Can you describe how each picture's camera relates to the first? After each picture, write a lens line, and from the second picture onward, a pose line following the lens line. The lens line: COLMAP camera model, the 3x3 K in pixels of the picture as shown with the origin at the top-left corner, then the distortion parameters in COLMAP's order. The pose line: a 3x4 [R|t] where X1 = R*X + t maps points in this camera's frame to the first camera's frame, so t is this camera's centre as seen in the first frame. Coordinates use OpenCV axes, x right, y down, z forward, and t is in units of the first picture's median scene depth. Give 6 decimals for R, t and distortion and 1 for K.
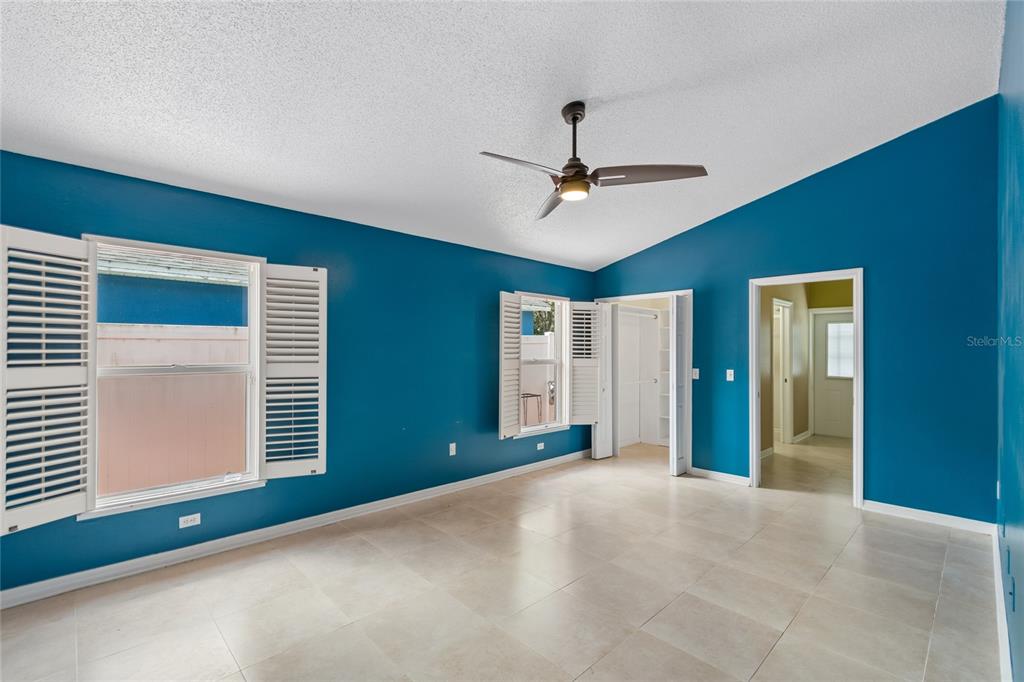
lens RADIAL K [[454.8, 0, 502.1], [0, 454.8, 346.6], [0, 0, 1]] dist [-0.001066, -0.000579]
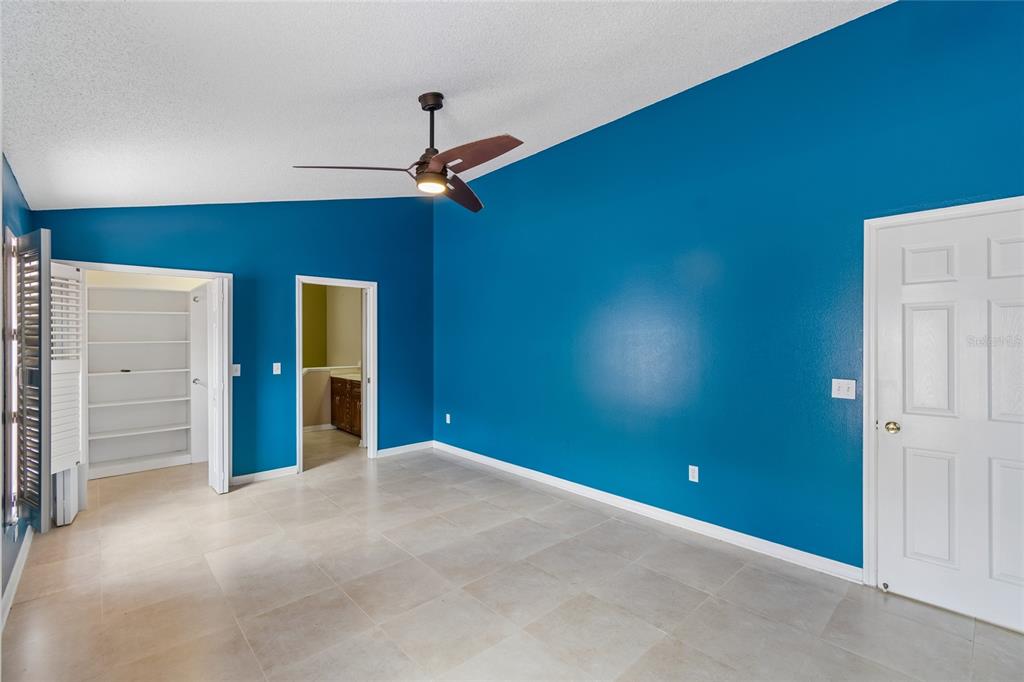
lens RADIAL K [[454.2, 0, 511.8], [0, 454.2, 332.8], [0, 0, 1]] dist [0.000143, -0.000445]
pose [[0.004850, 0.008369, 0.999953, -0.496004], [-0.007927, 0.999934, -0.008331, -0.010942], [-0.999957, -0.007886, 0.004916, 0.500501]]
